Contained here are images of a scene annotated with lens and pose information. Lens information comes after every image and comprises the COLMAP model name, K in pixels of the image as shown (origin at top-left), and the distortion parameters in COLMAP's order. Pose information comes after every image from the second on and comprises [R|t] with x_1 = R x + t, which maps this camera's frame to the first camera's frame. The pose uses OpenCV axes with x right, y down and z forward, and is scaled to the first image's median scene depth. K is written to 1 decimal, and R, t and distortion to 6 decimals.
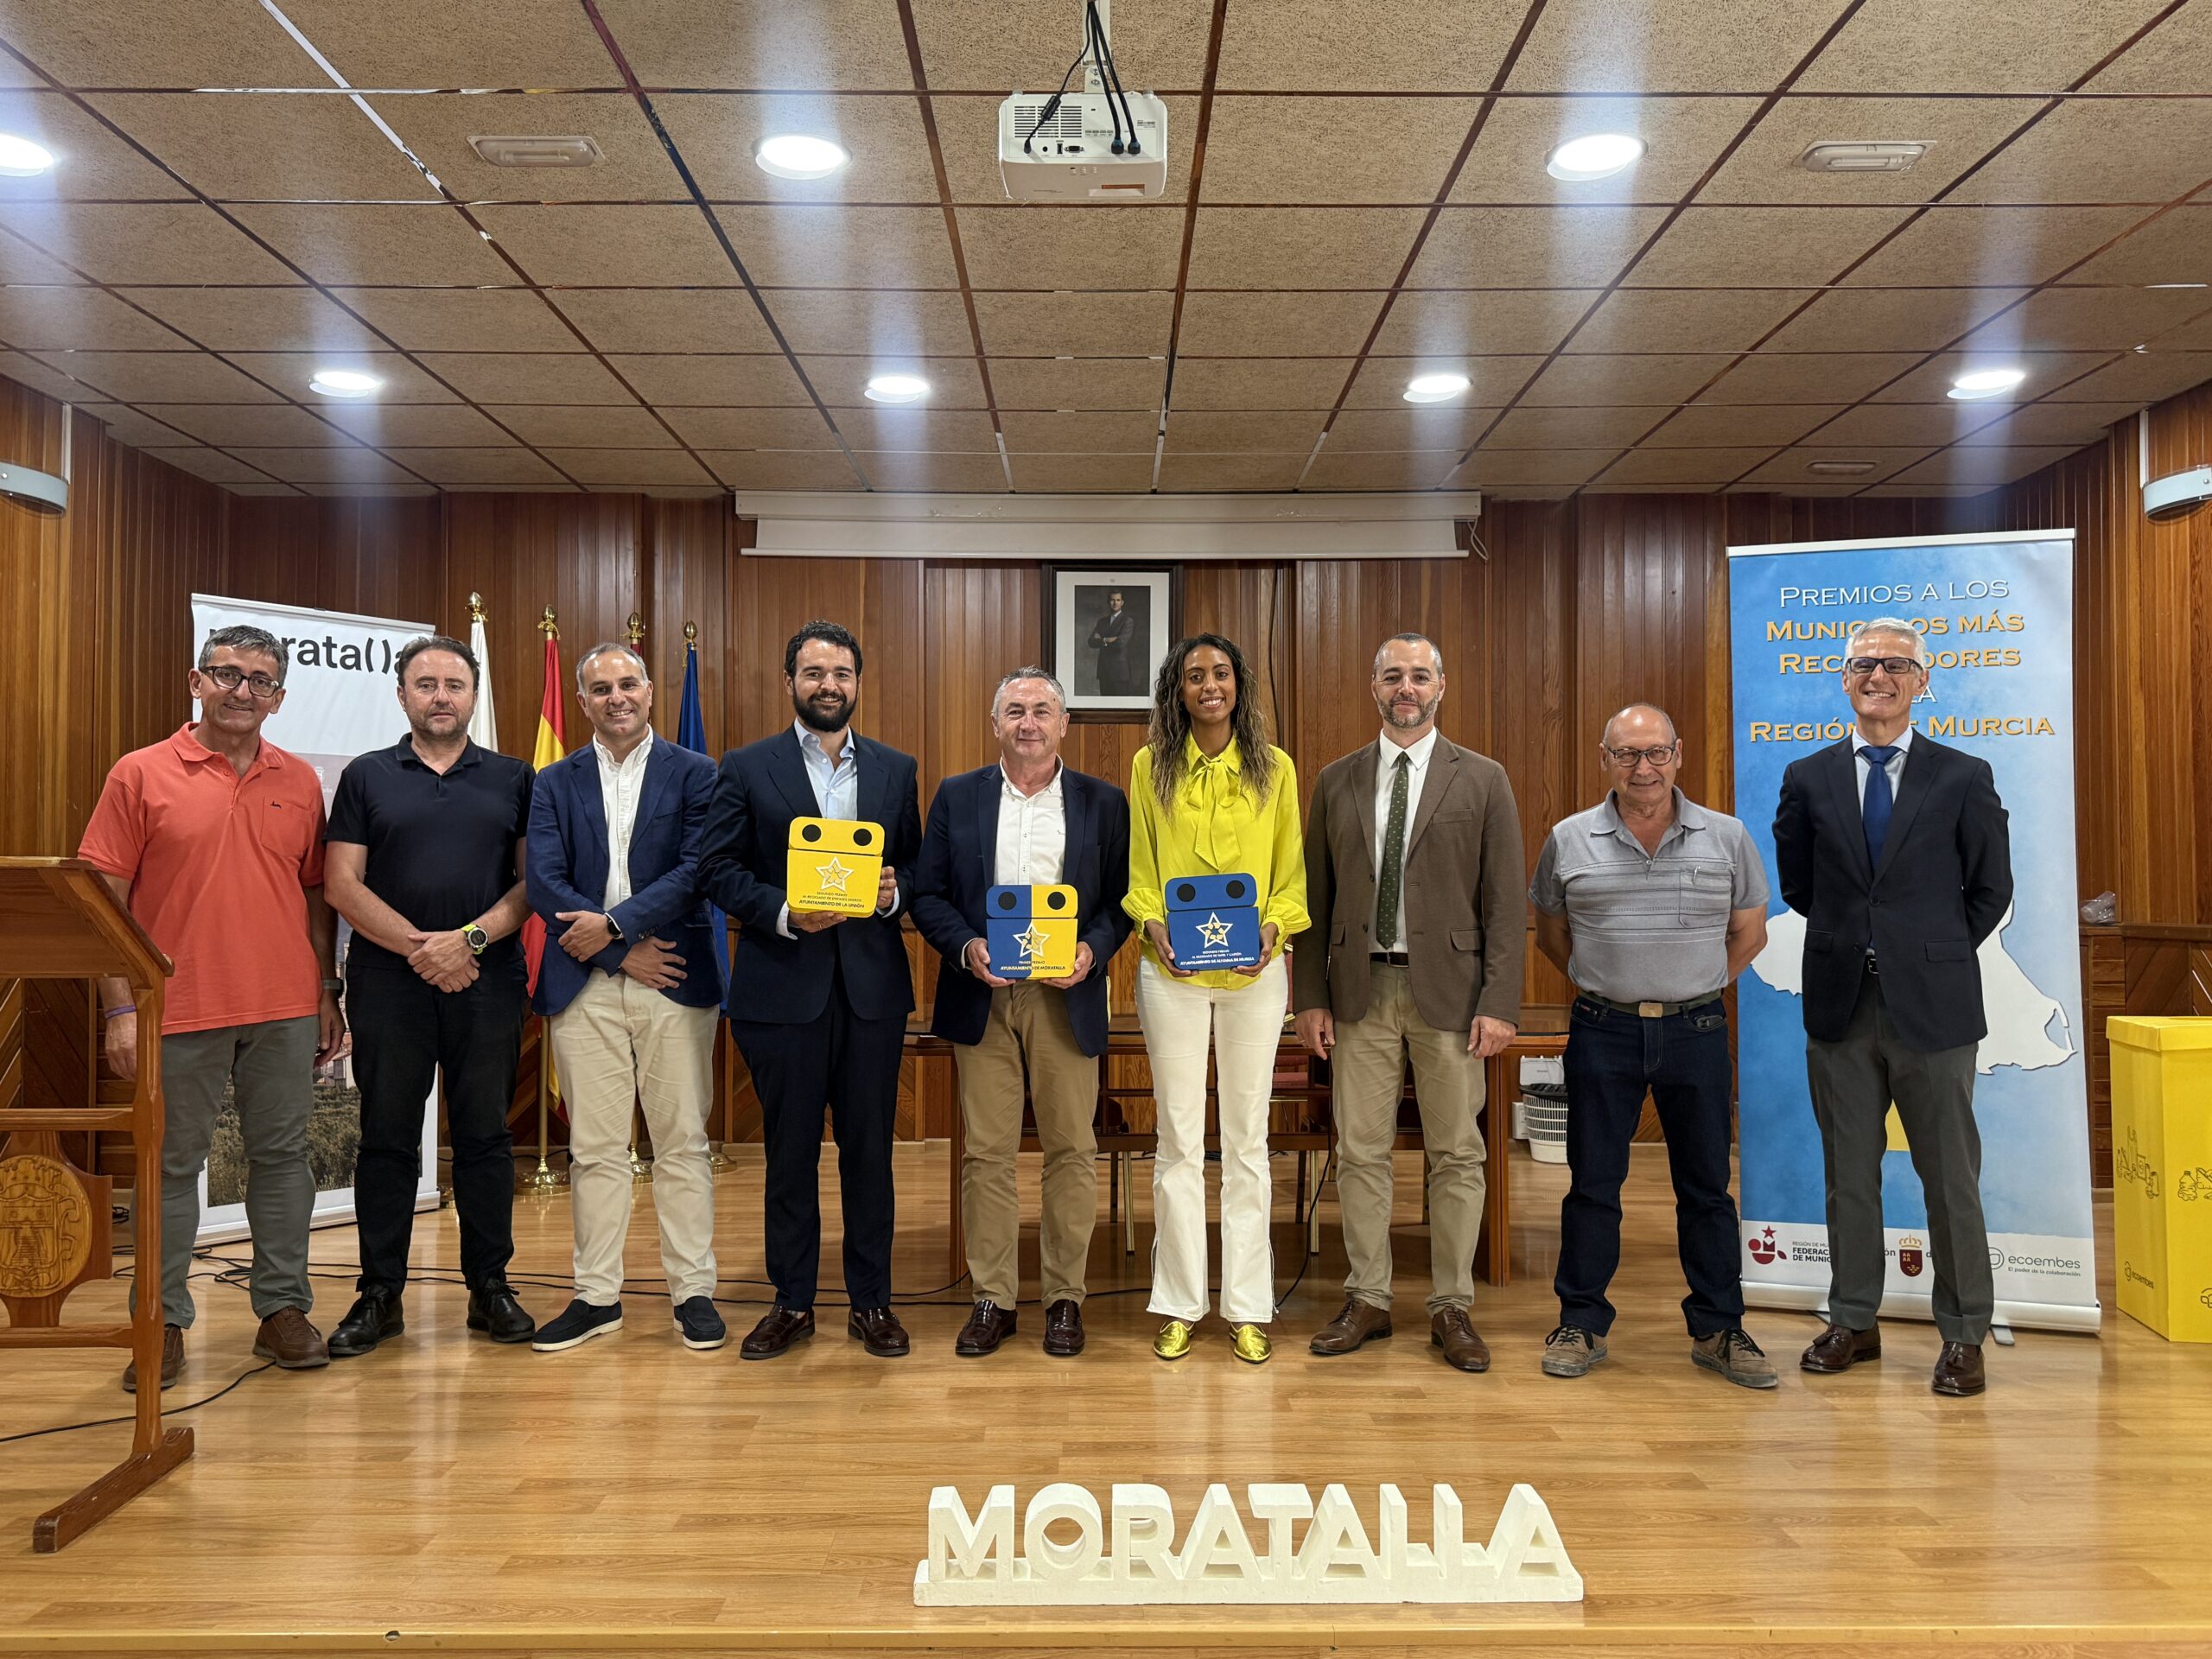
lens RADIAL K [[1739.1, 0, 1102.5], [0, 1739.1, 840.6], [0, 0, 1]] dist [0.095020, -0.168750]
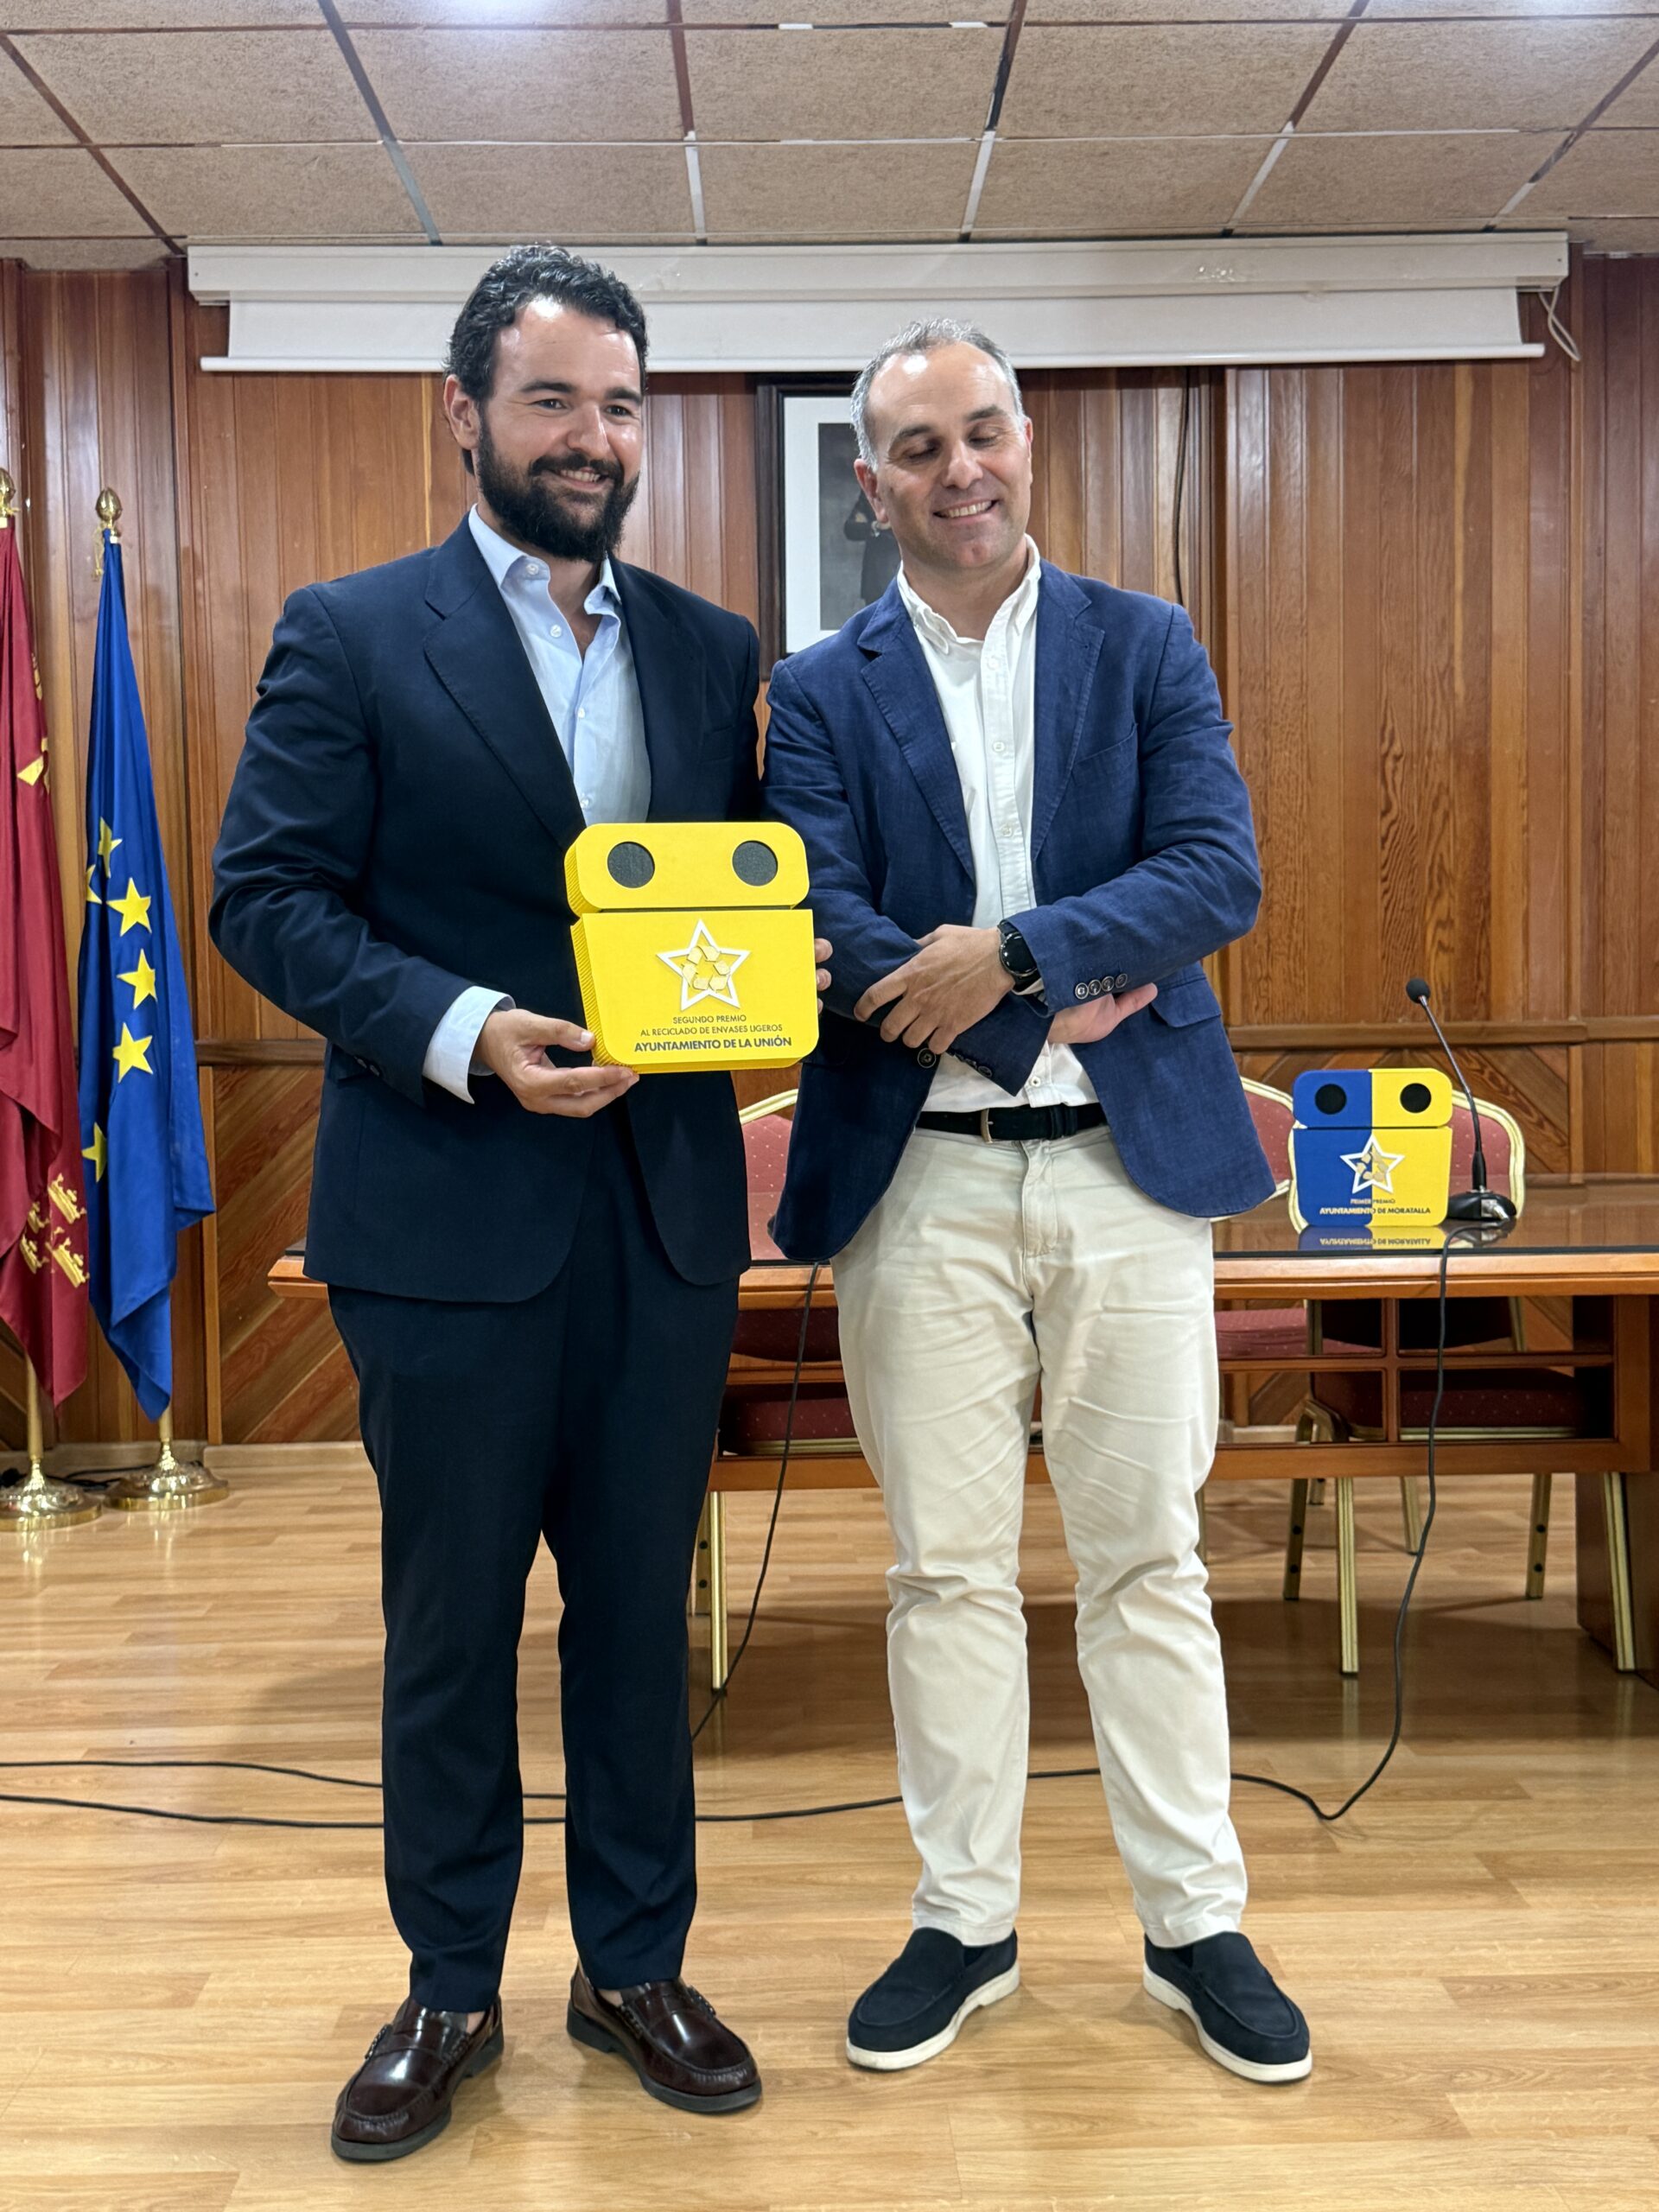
lens RADIAL K [[2493.3, 0, 817.5], [0, 2493.3, 1112.0], [0, 0, 1]] dist [0.166462, -0.463625]
pose [[0.999806, -0.016278, 0.011087, -0.038974], [0.015485, 0.997551, 0.068200, 0.020276], [-0.012170, -0.068015, 0.997610, 0.275516]]
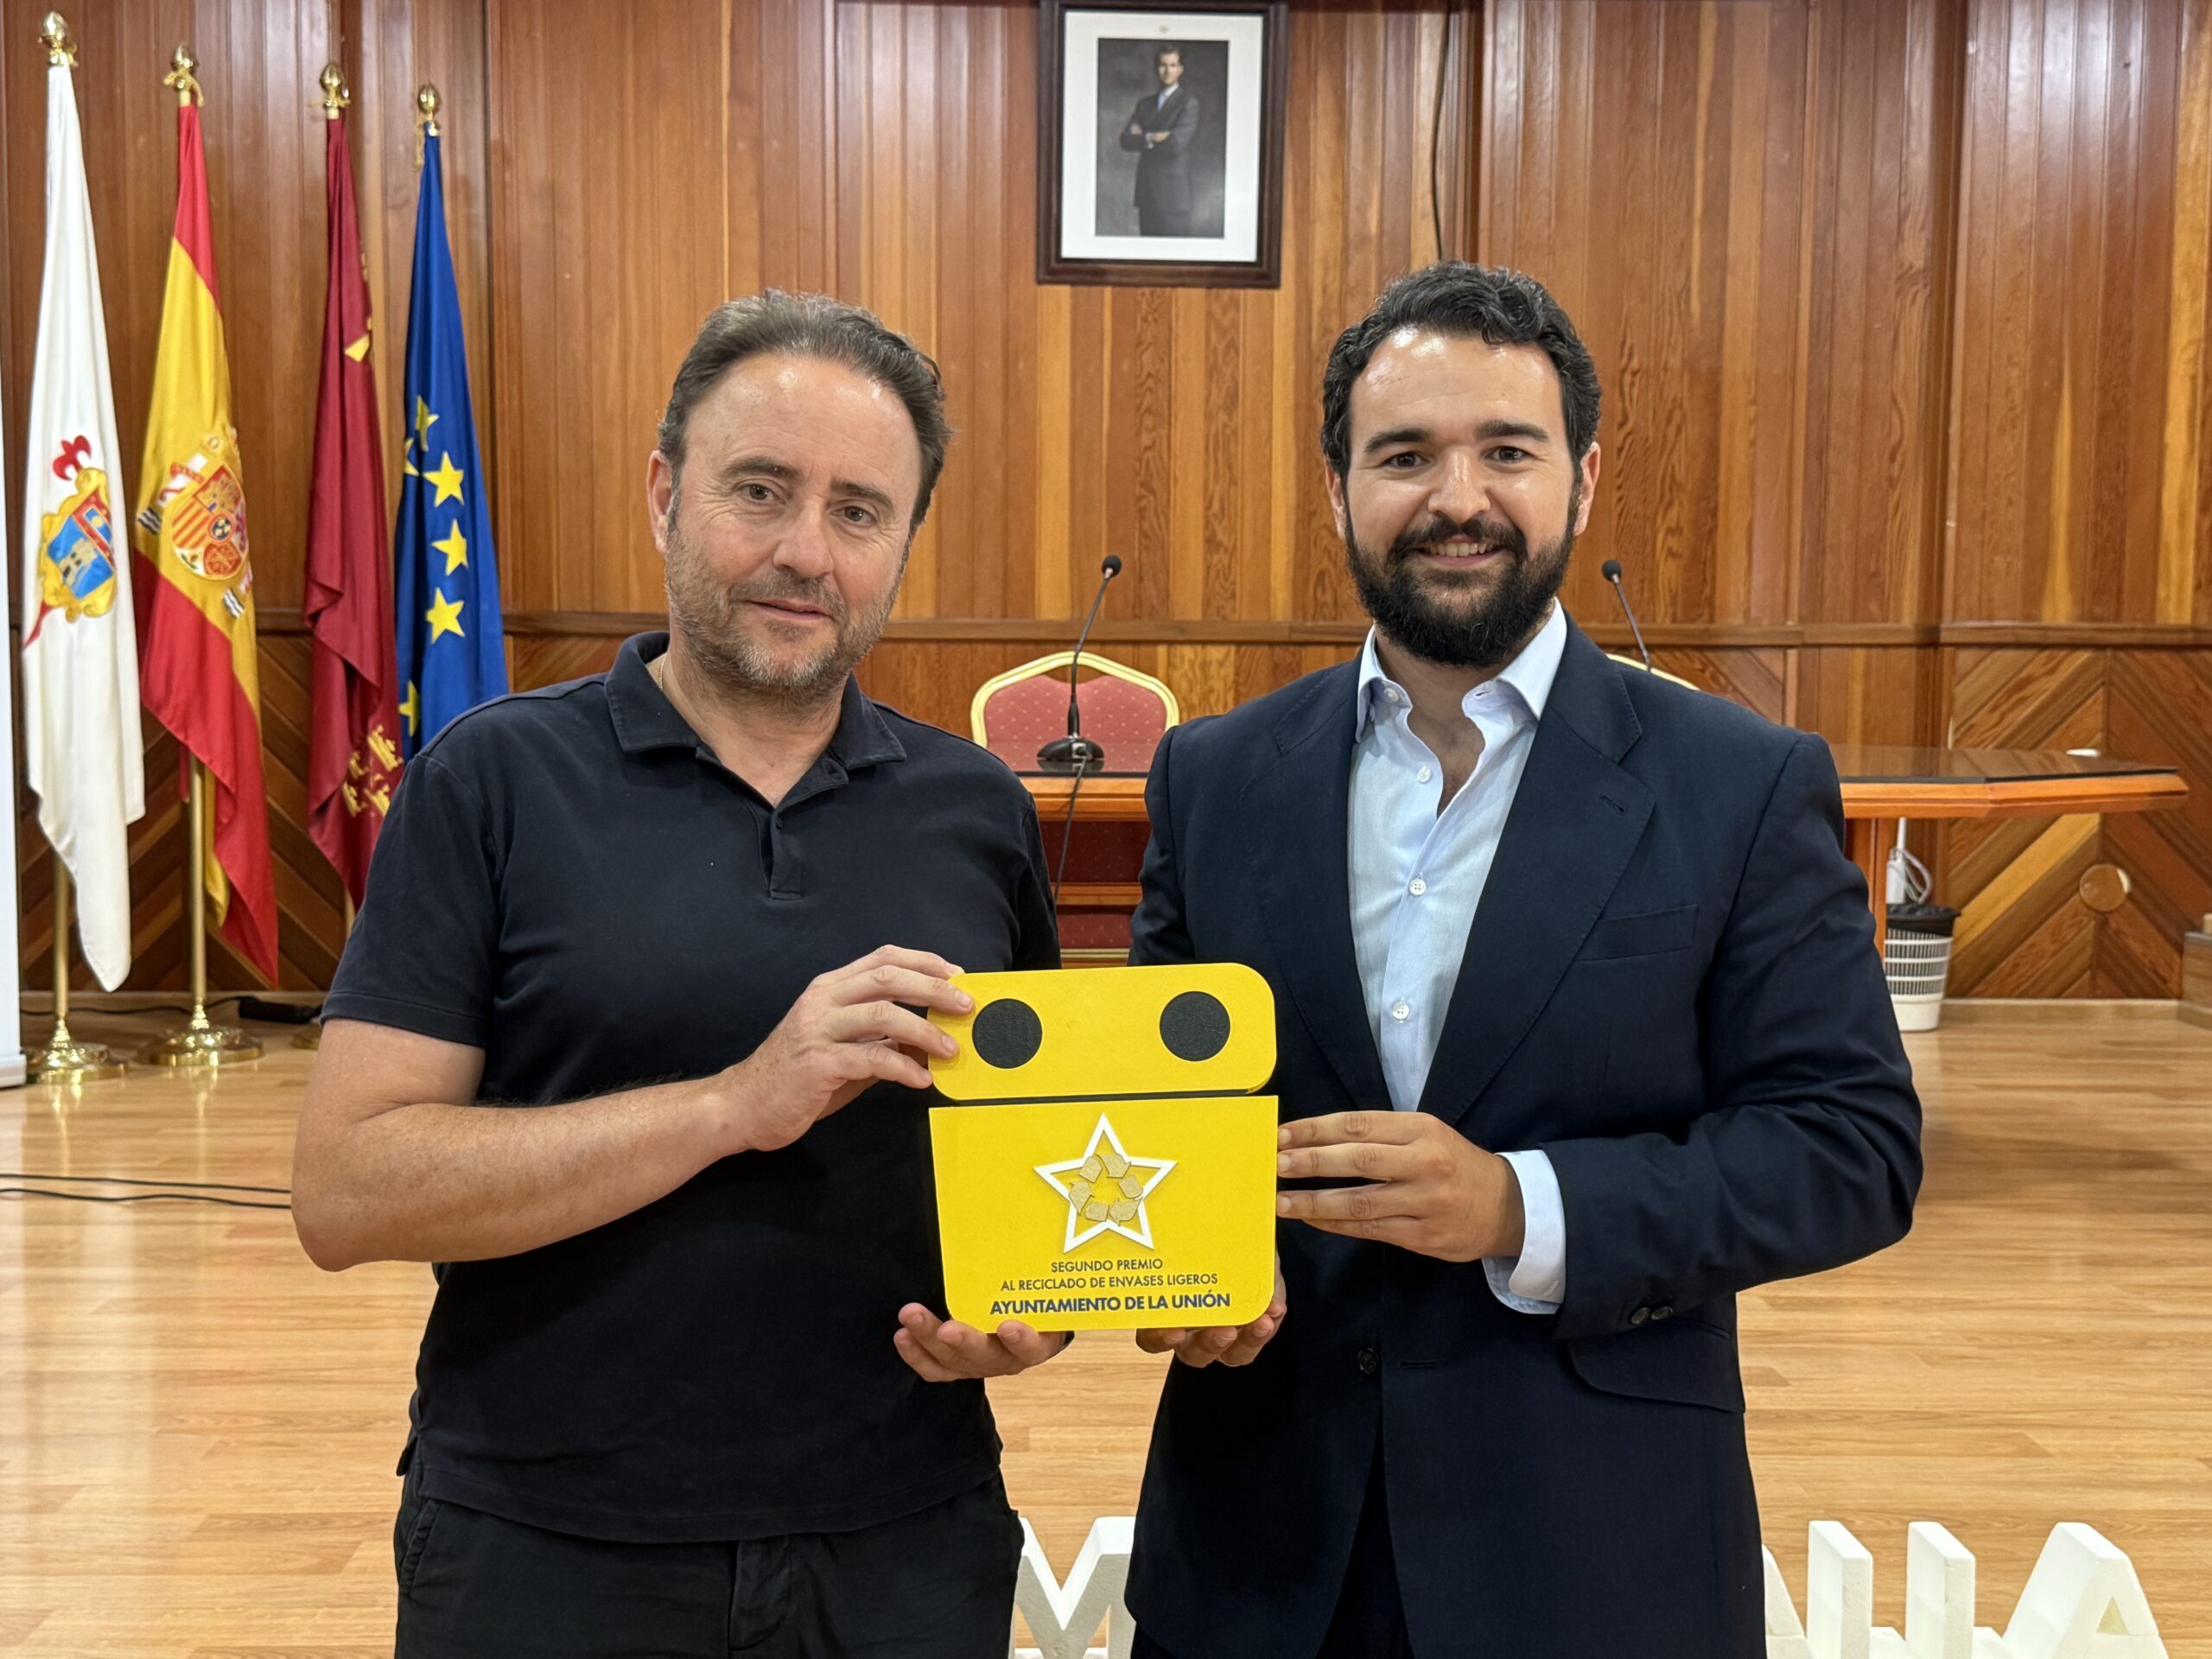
lens RADIAL K [[2716.6, 0, 1114.5], [0, 2716.6, 867.9], [0, 0, 1]] dist [0.182225, -0.509411]
pose [[0.999680, 0.007483, 0.024151, -0.041570], [-0.009982, 0.994413, 0.105090, 0.041741], [-0.023230, -0.105297, 0.994169, 0.096685]]
